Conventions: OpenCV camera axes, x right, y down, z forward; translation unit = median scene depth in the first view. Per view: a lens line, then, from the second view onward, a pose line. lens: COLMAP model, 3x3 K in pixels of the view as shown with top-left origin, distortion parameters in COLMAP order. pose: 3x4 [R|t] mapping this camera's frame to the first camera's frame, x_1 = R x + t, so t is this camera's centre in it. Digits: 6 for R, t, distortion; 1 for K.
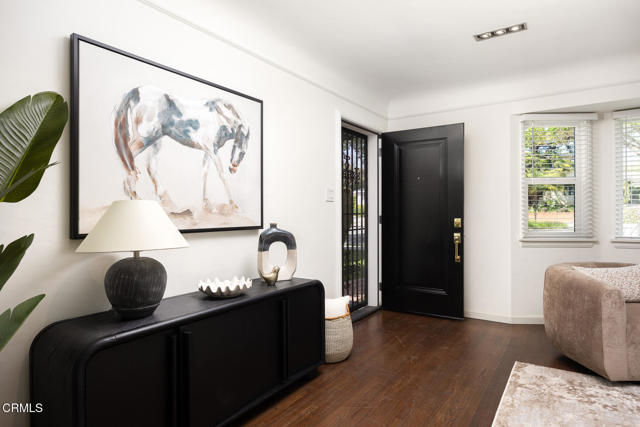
lens RADIAL K [[375.0, 0, 320.0], [0, 375.0, 213.5], [0, 0, 1]] dist [0.000322, -0.000534]
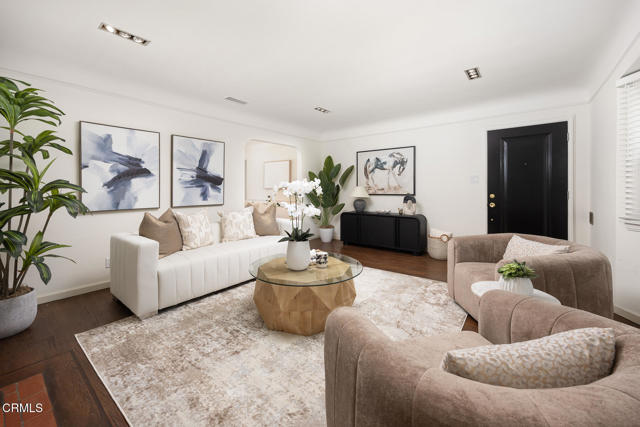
lens RADIAL K [[258.3, 0, 318.8], [0, 258.3, 188.6], [0, 0, 1]] dist [0.000093, -0.000007]
pose [[-0.060290, 0.004268, -0.998172, 1.991937], [0.001532, 0.999990, 0.004183, -0.016667], [0.998180, -0.001277, -0.060295, 0.531494]]
